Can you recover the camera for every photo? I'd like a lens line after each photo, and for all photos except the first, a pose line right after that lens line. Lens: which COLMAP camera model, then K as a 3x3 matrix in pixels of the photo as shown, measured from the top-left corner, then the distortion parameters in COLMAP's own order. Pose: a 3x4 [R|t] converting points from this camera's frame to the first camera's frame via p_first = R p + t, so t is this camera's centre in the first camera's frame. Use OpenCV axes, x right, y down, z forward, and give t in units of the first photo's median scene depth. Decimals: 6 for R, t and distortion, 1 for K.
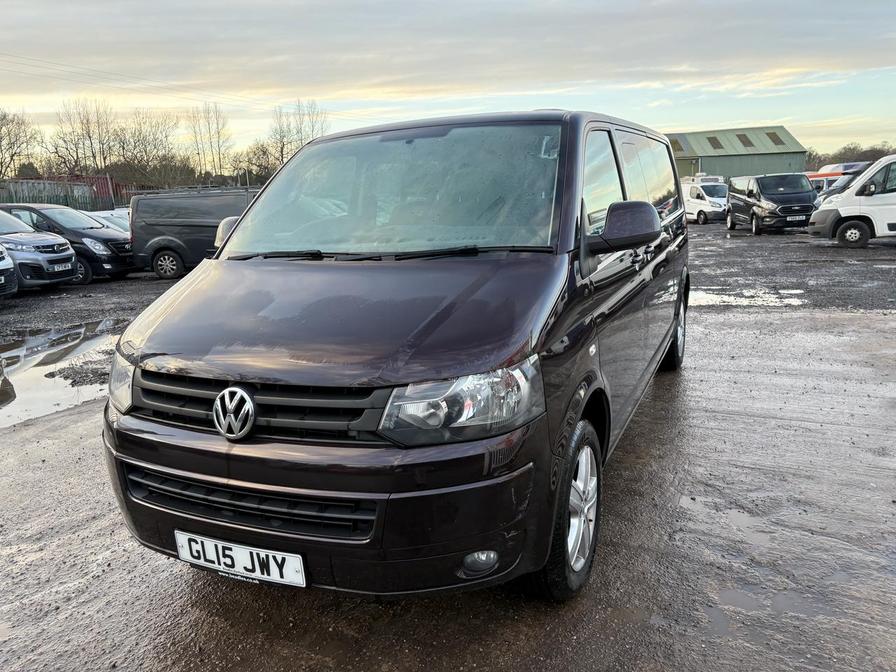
lens RADIAL K [[691.1, 0, 452.9], [0, 691.1, 331.1], [0, 0, 1]] dist [0.026481, -0.017521]
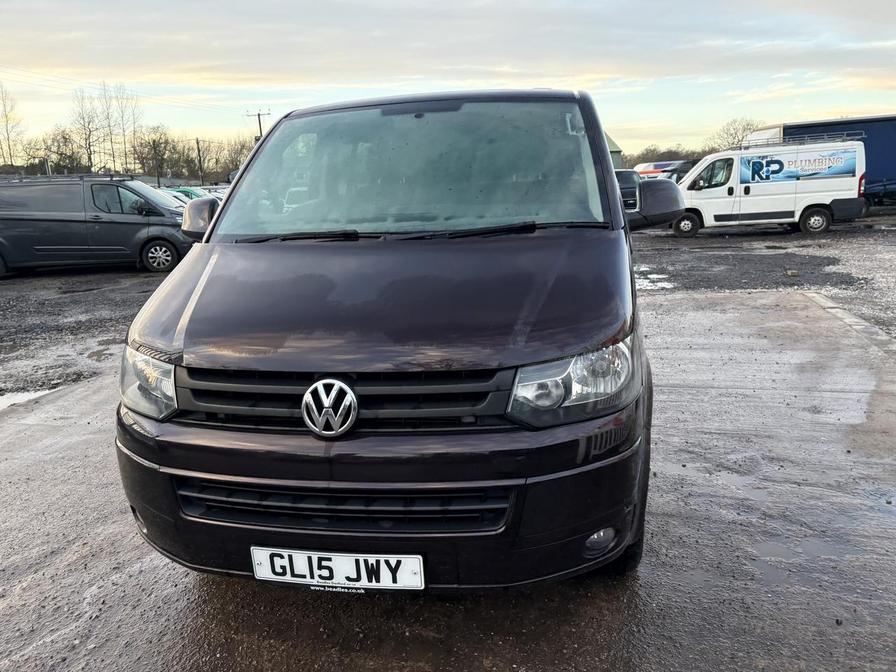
lens RADIAL K [[691.1, 0, 449.7], [0, 691.1, 342.8], [0, 0, 1]] dist [0.026481, -0.017521]
pose [[0.968833, -0.047824, 0.243056, -0.297324], [0.042665, 0.998739, 0.026451, 0.013599], [-0.244014, -0.015256, 0.969652, 0.076215]]
